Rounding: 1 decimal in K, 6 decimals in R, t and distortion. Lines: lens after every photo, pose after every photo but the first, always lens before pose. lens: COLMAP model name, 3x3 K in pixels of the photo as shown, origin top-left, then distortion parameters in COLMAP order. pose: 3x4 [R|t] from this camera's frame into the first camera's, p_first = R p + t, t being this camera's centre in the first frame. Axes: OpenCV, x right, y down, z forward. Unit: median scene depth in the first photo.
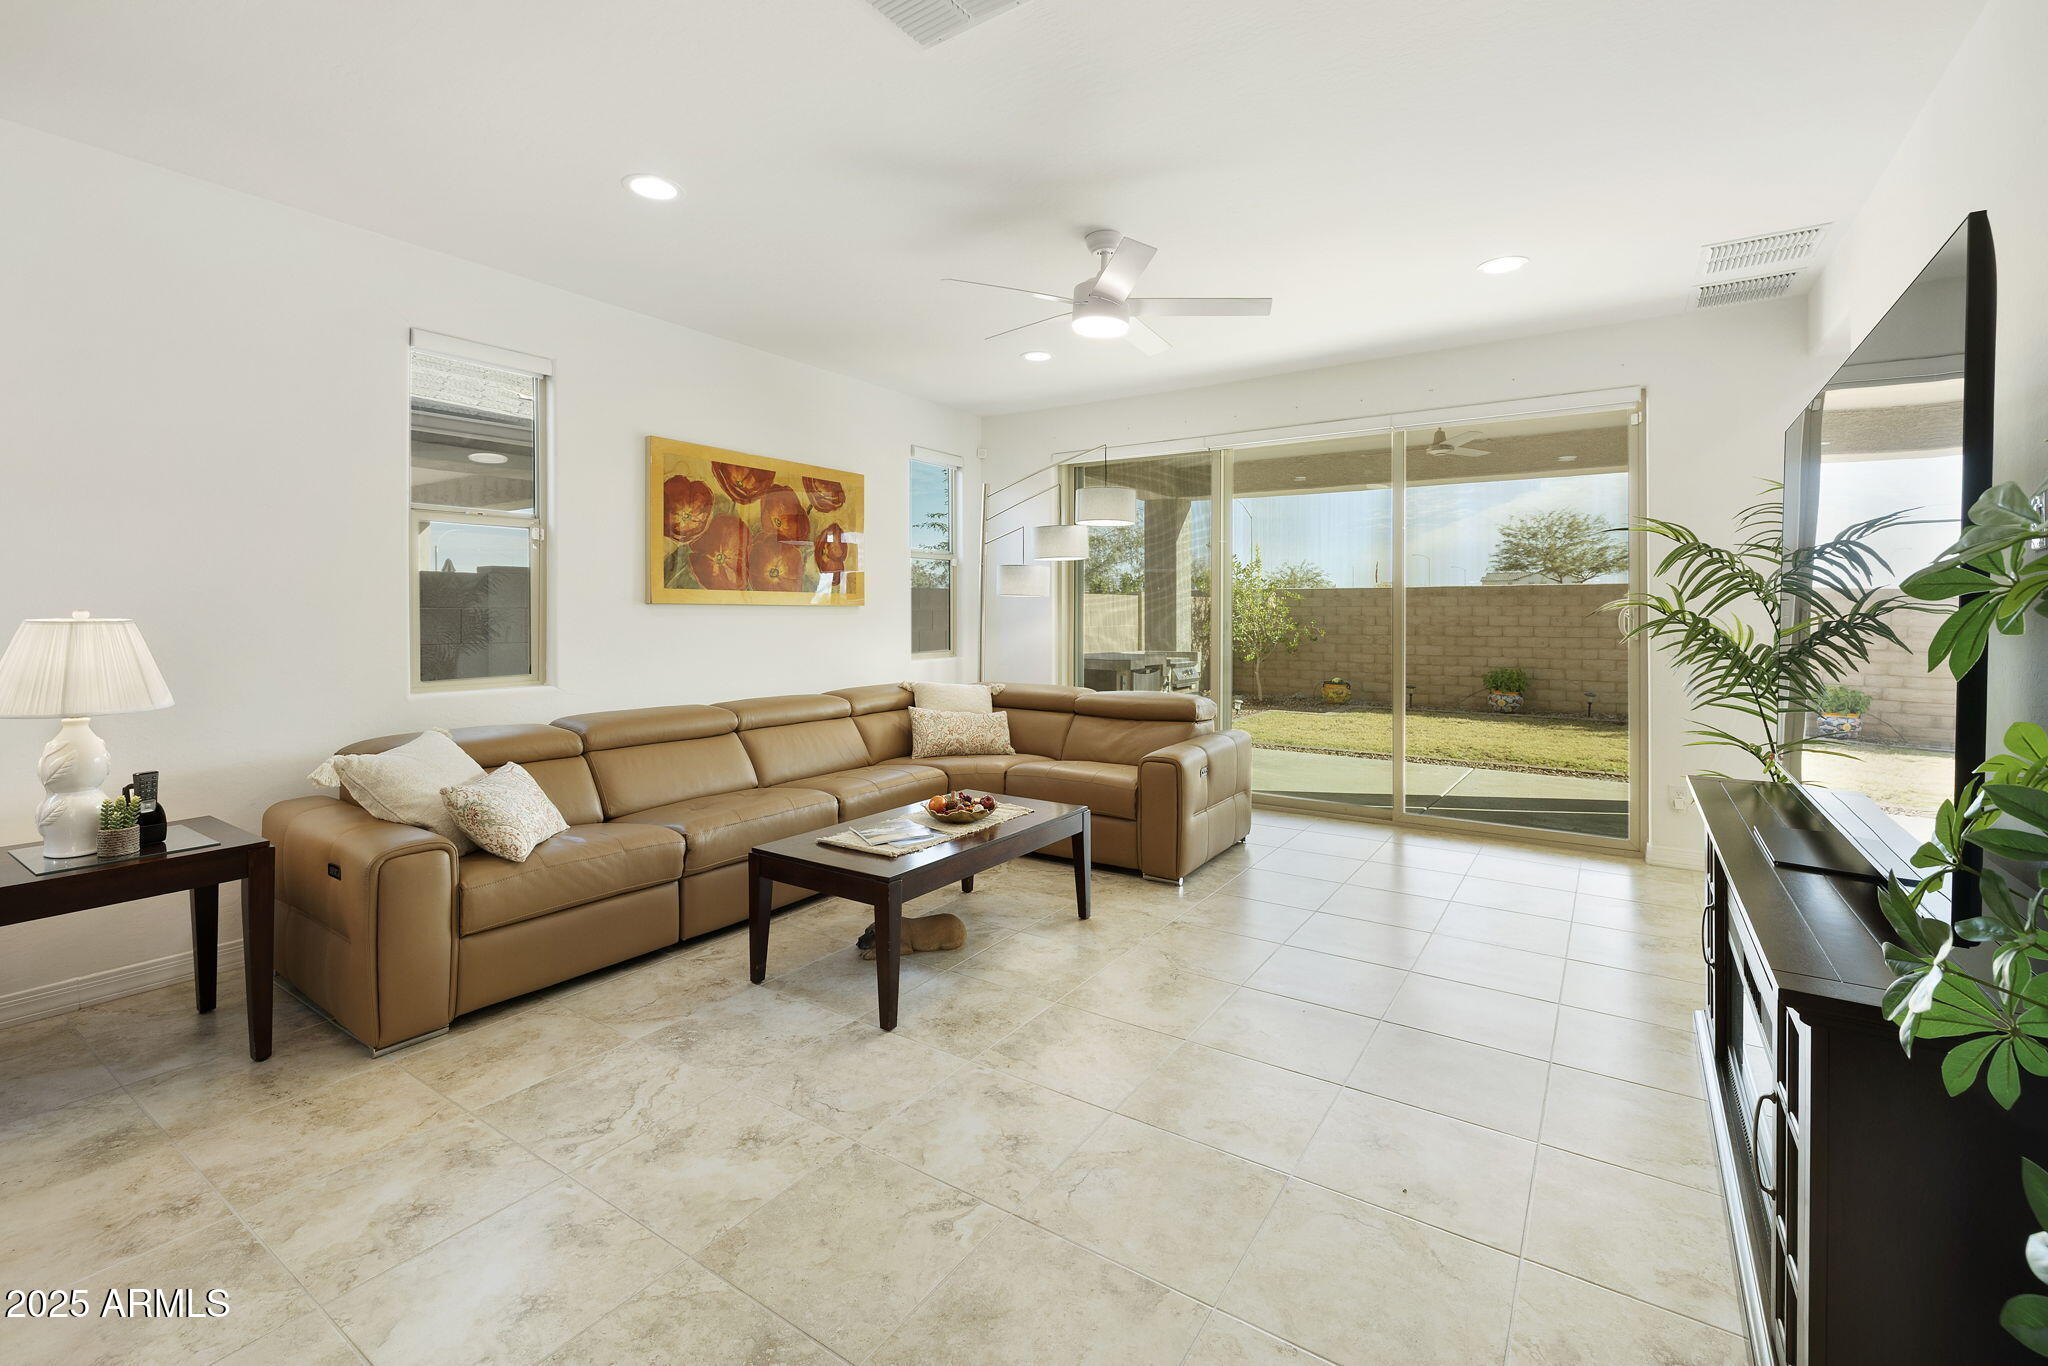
lens RADIAL K [[888.0, 0, 1051.5], [0, 888.0, 616.5], [0, 0, 1]] dist [-0.001506, 0.001750]
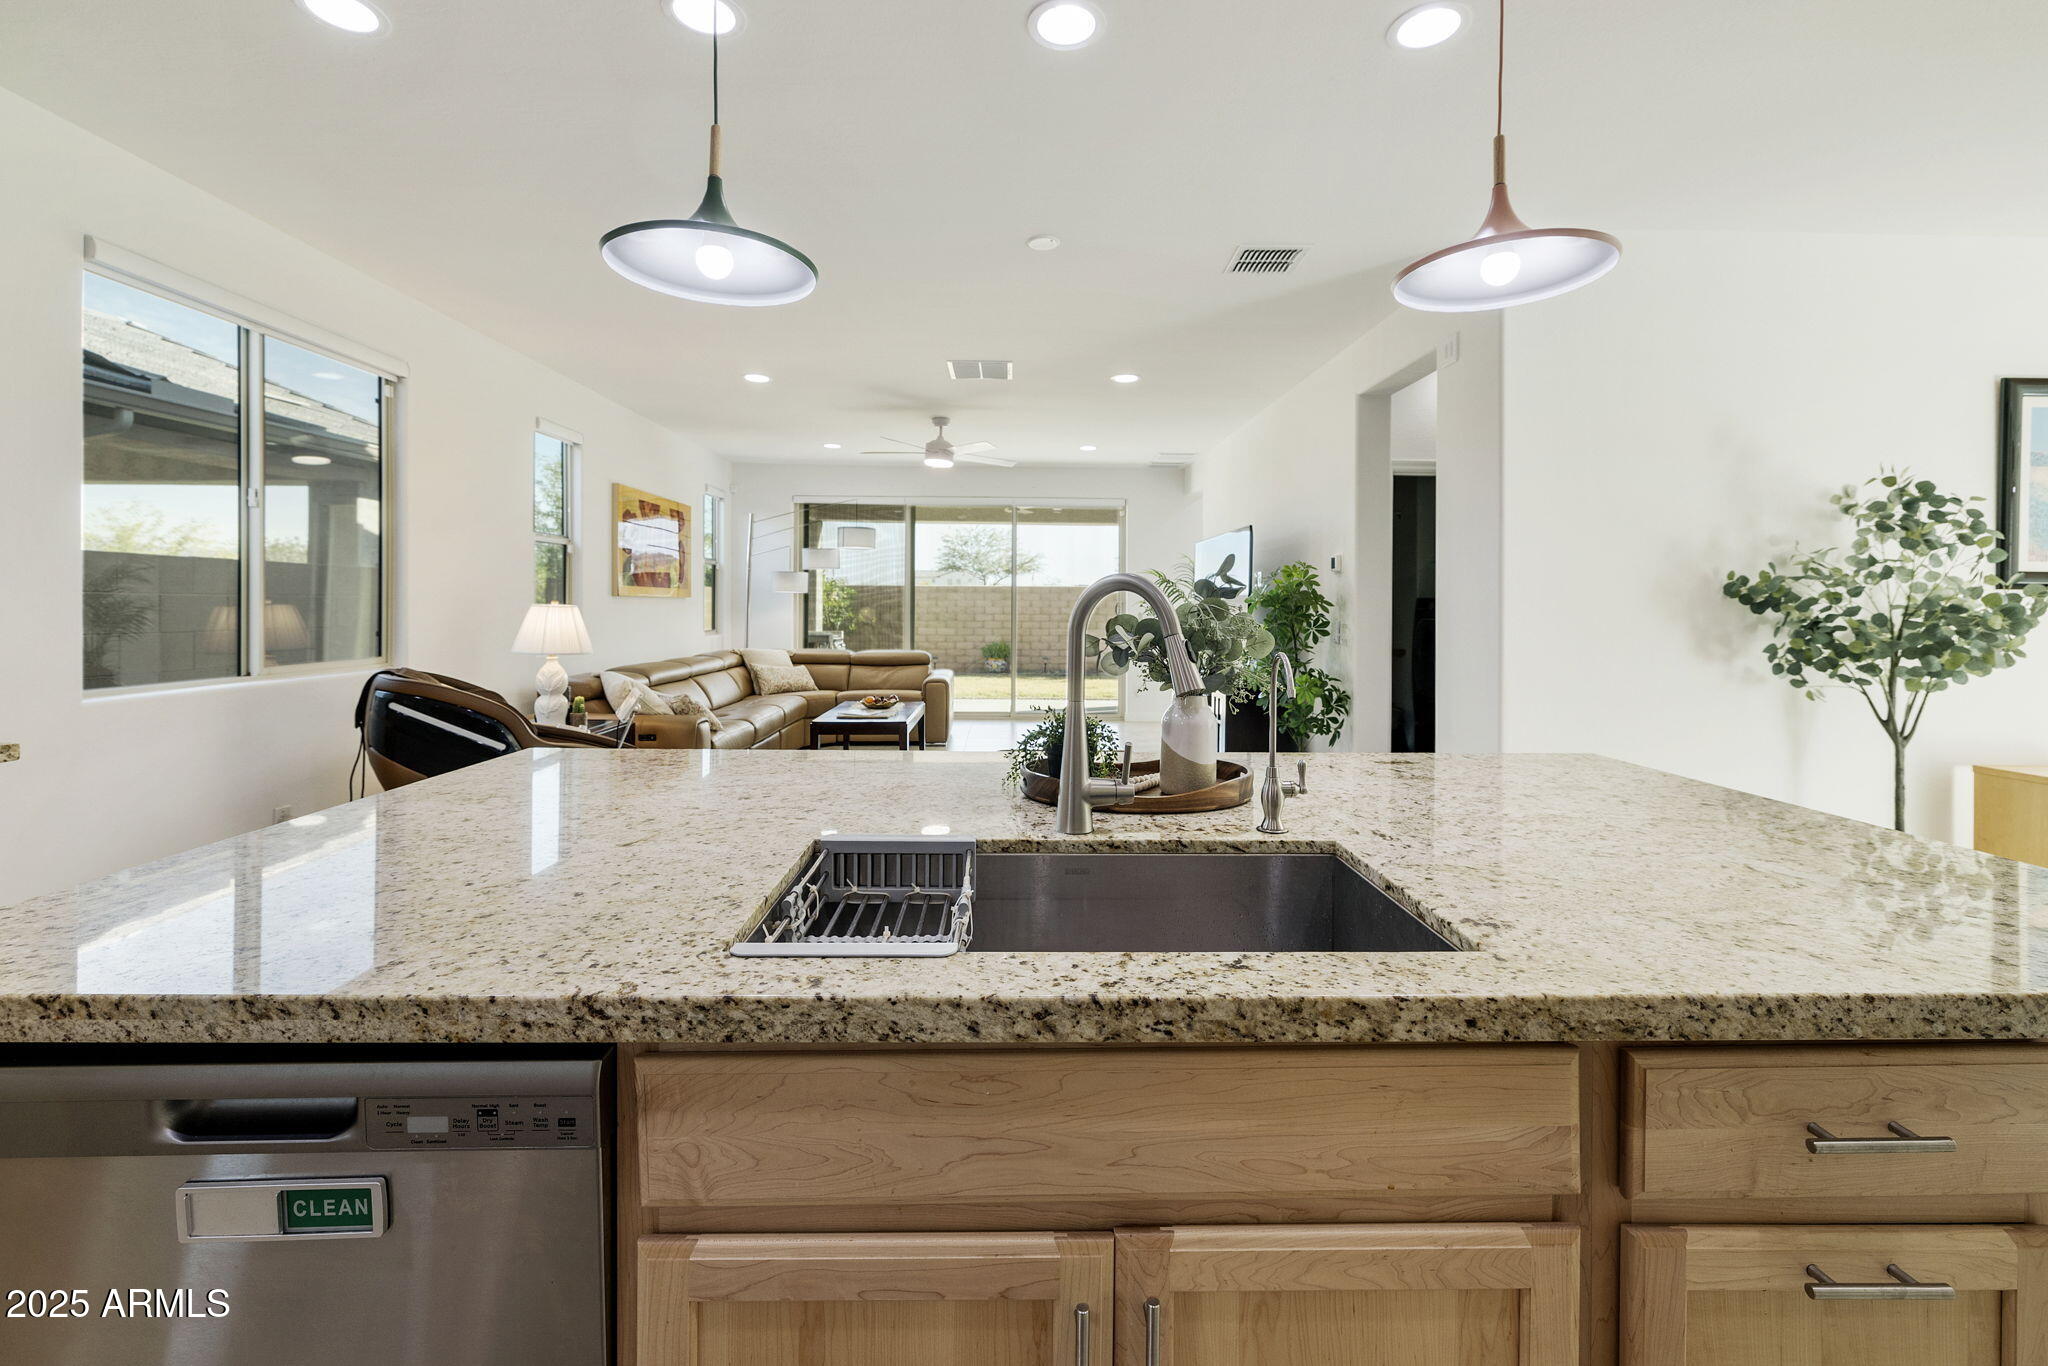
lens RADIAL K [[888.0, 0, 1031.3], [0, 888.0, 600.7], [0, 0, 1]] dist [-0.001506, 0.001750]
pose [[0.821901, 0.006111, 0.569597, -0.613030], [-0.001378, 0.999961, -0.008740, 0.004907], [-0.569628, 0.006398, 0.821878, -0.522592]]
